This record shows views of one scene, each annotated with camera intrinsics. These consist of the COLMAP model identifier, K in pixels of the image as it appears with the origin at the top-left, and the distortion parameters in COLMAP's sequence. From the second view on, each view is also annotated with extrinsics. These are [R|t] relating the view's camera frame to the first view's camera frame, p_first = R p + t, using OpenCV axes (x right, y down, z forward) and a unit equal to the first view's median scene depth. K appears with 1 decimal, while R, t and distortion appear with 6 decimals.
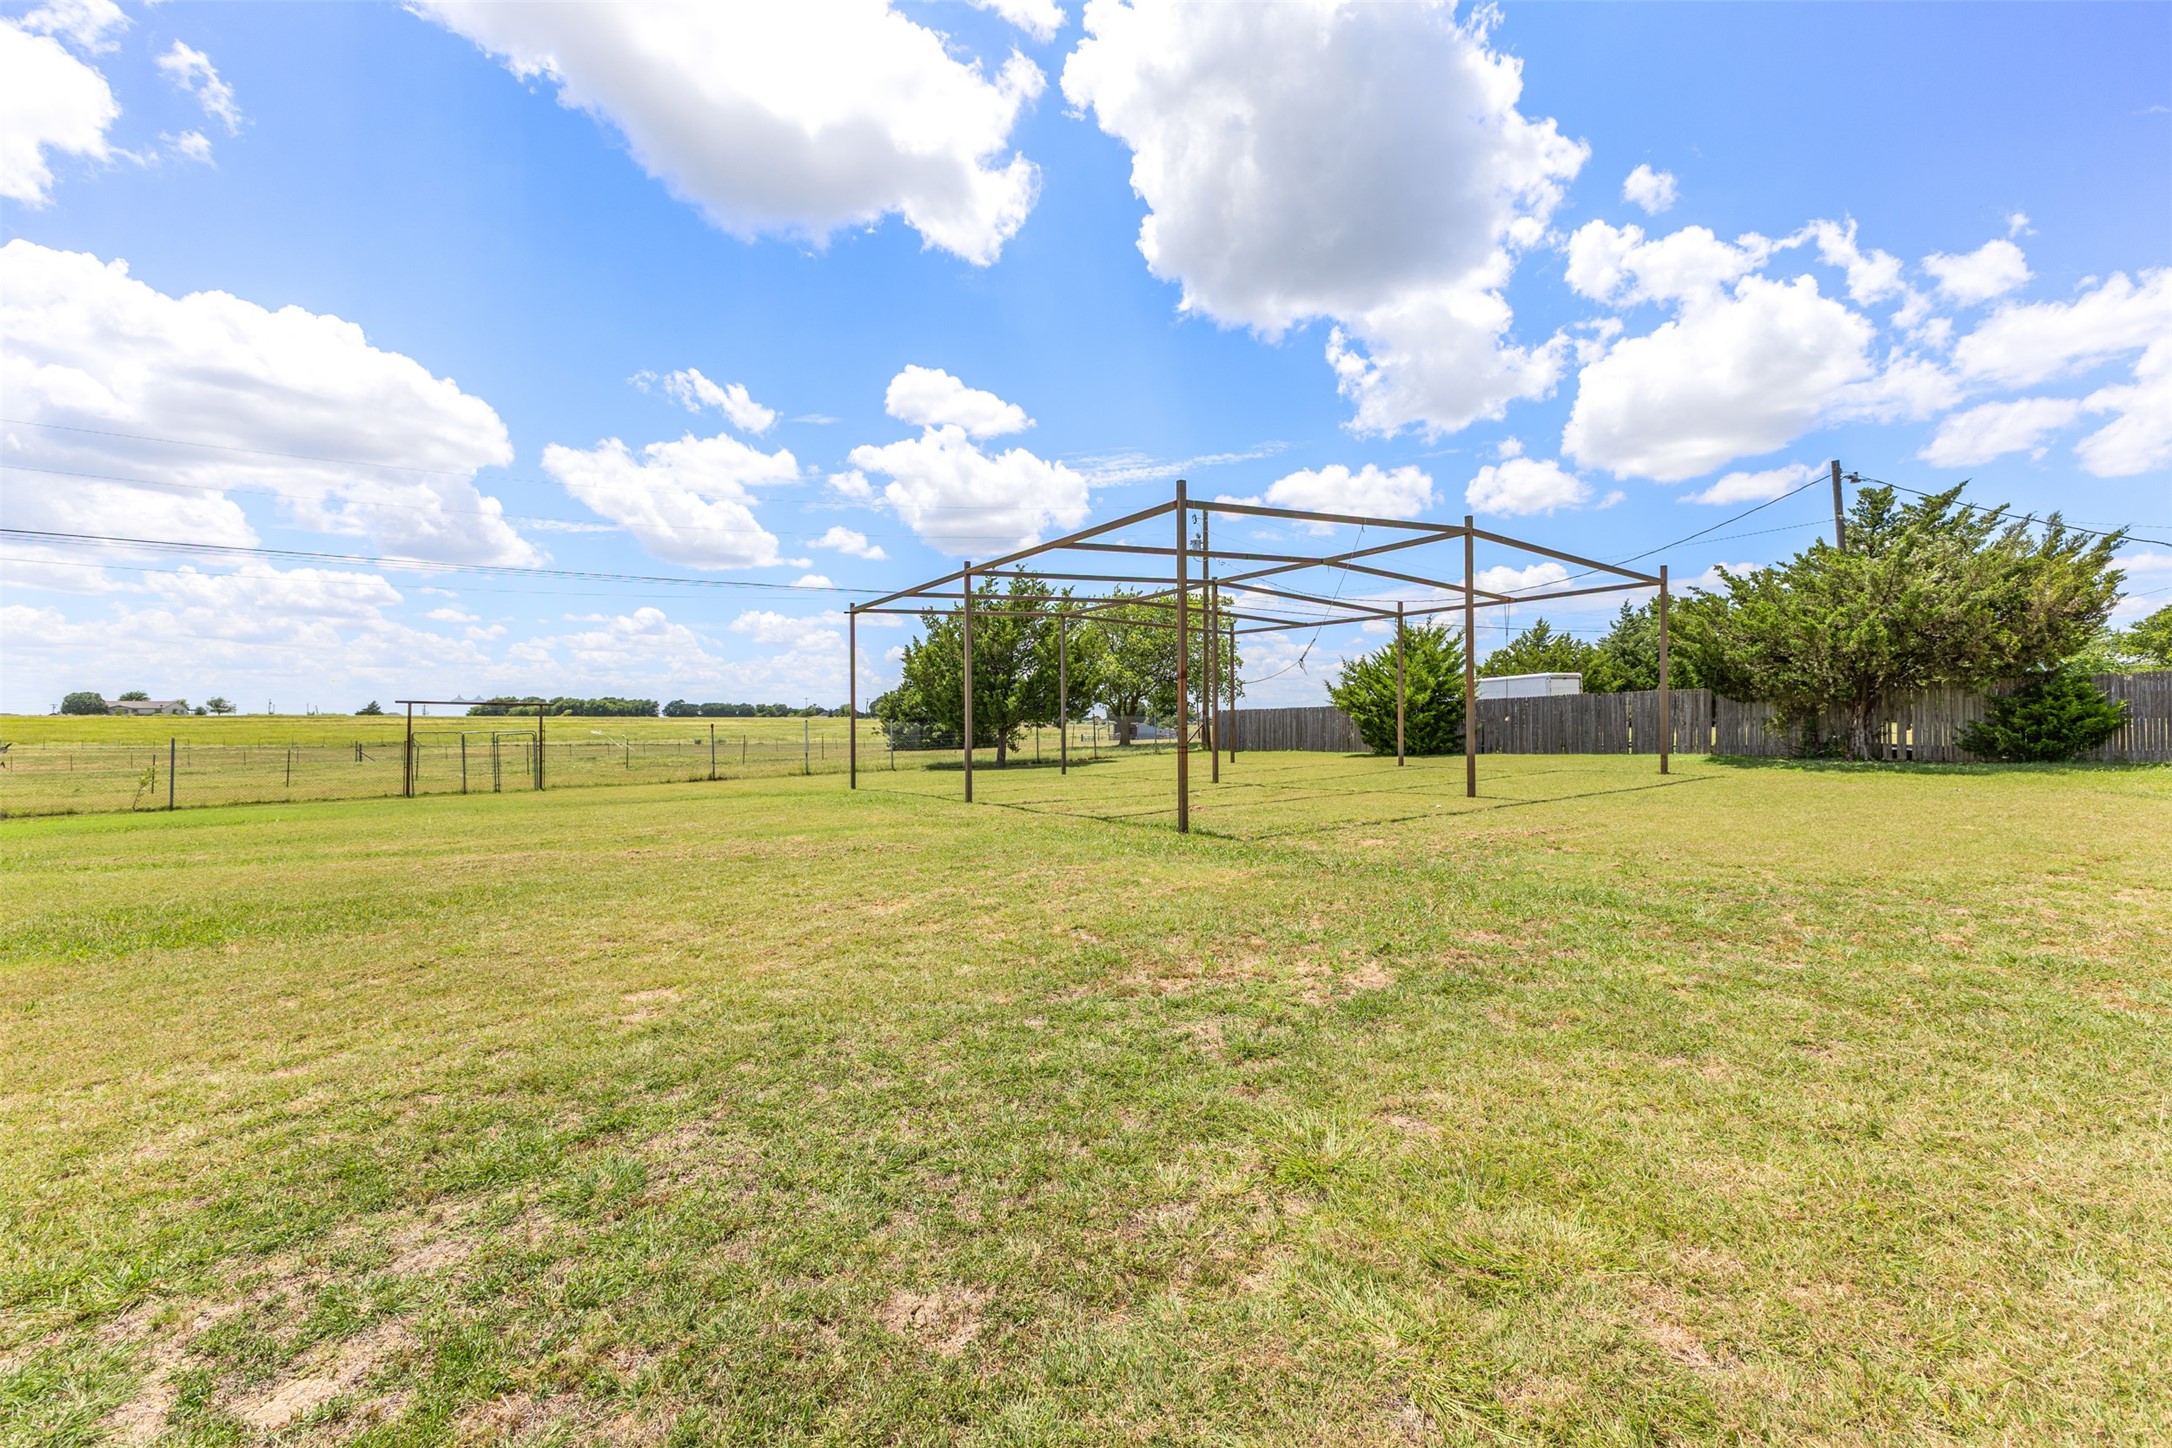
lens RADIAL K [[961.0, 0, 1086.0], [0, 961.0, 724.0], [0, 0, 1]] dist [0.011912, 0.000155]
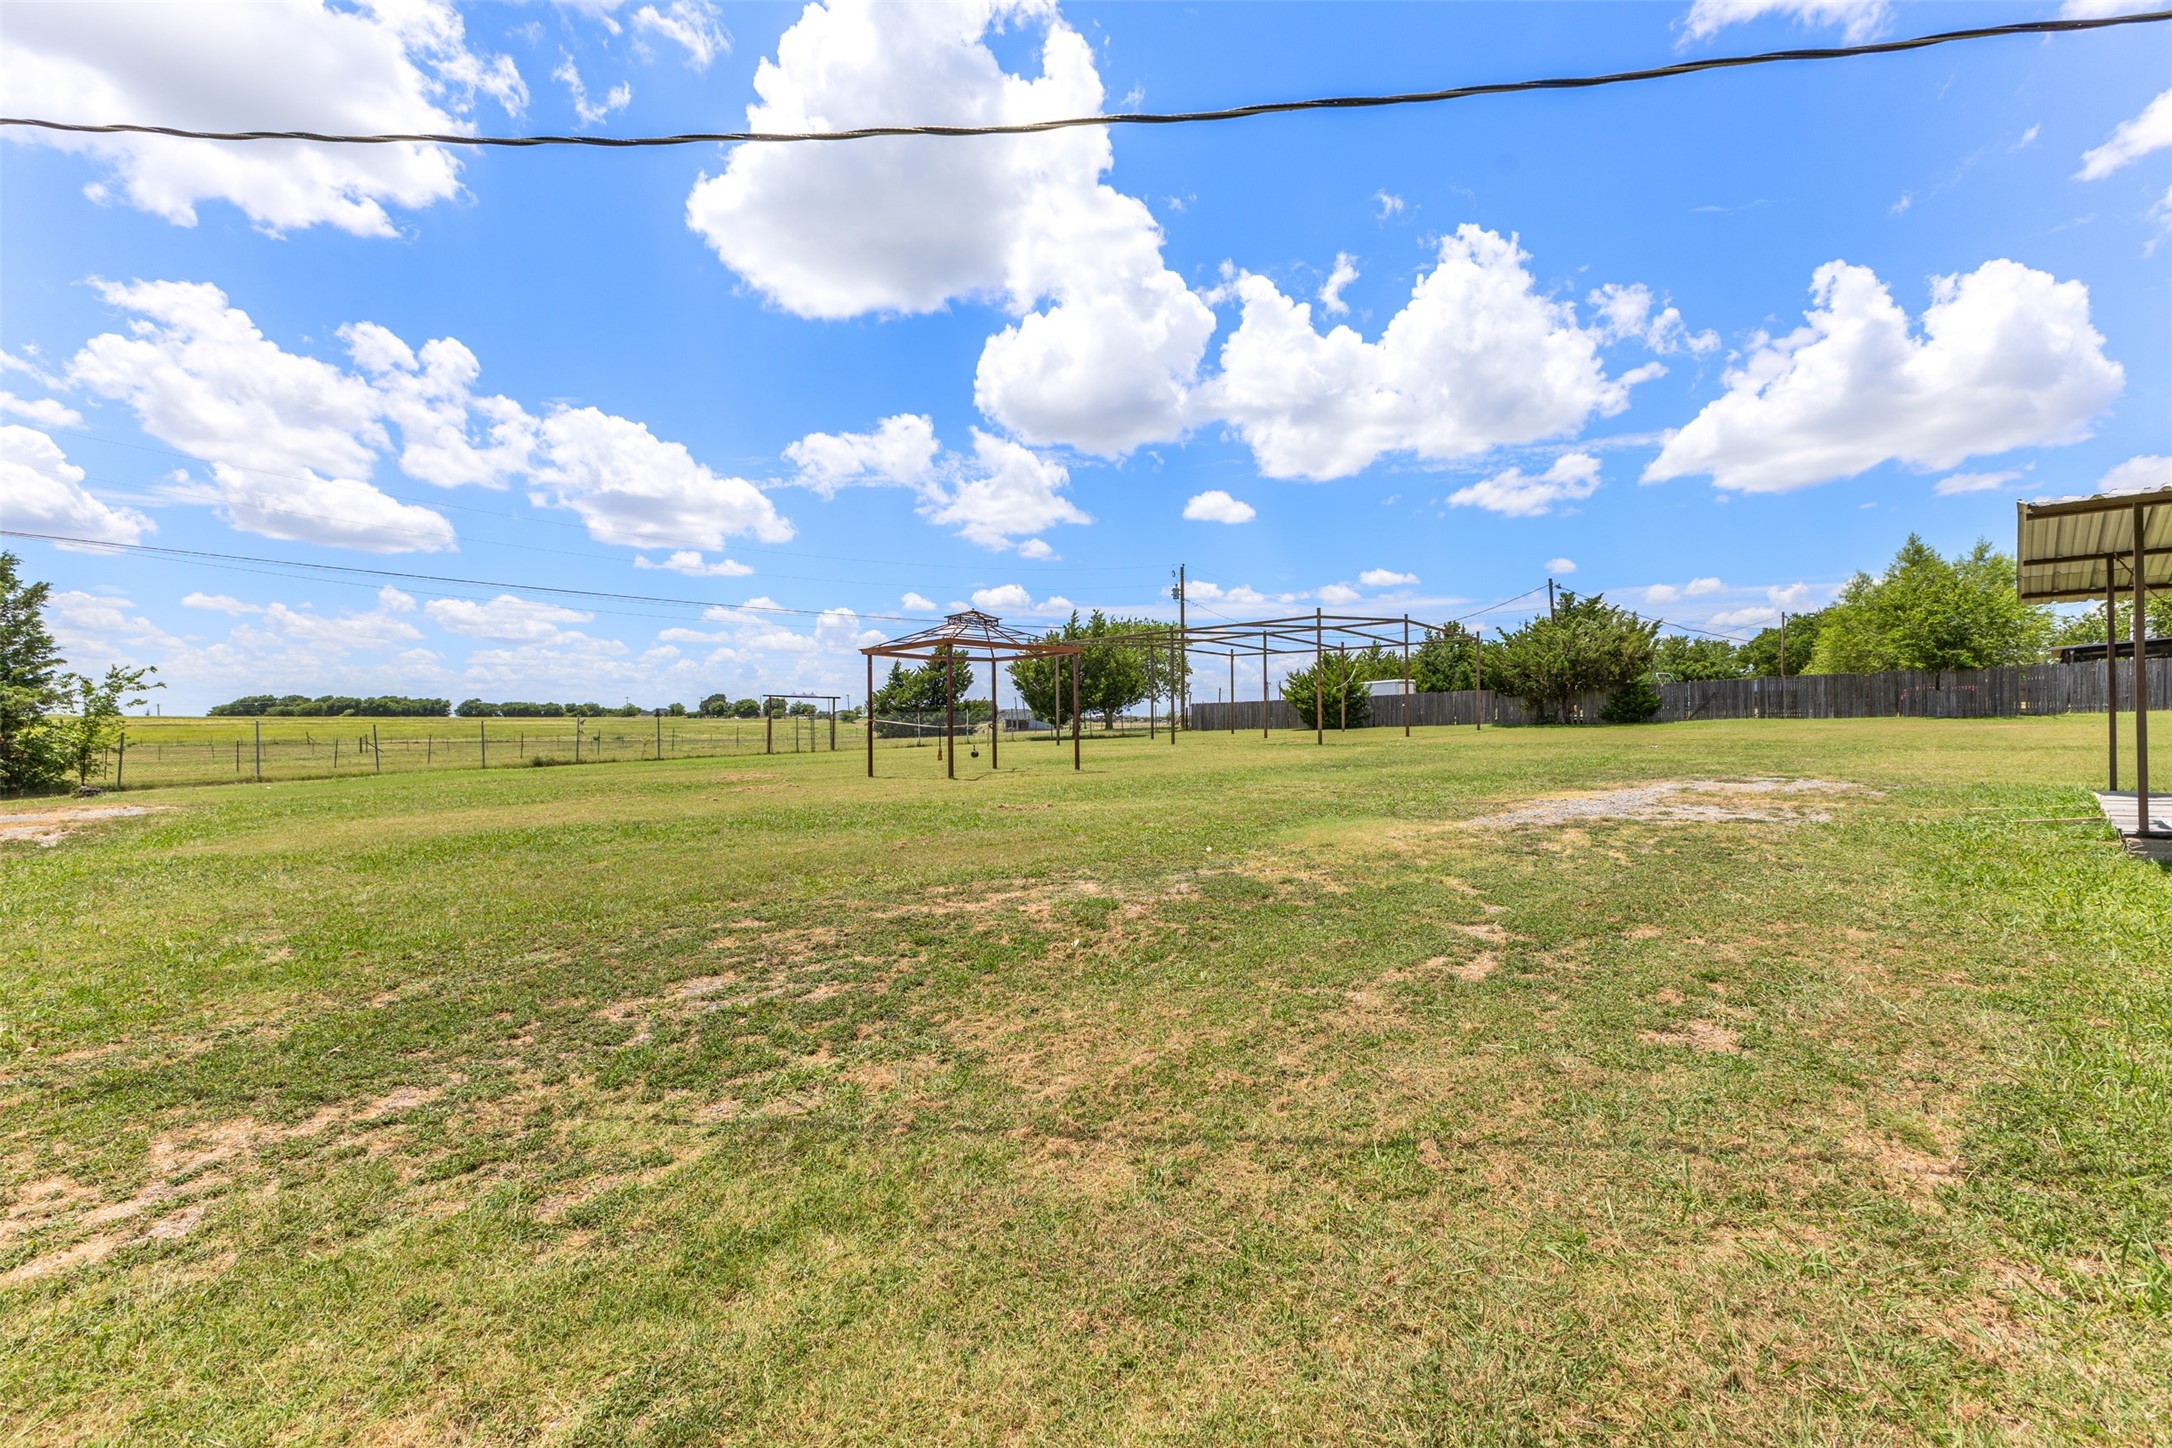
lens RADIAL K [[961.0, 0, 1086.0], [0, 961.0, 724.0], [0, 0, 1]] dist [0.011912, 0.000155]
pose [[0.981817, -0.002853, 0.189809, -0.393624], [0.002944, 0.999996, -0.000197, 0.022360], [-0.189807, 0.000753, 0.981821, -0.555414]]
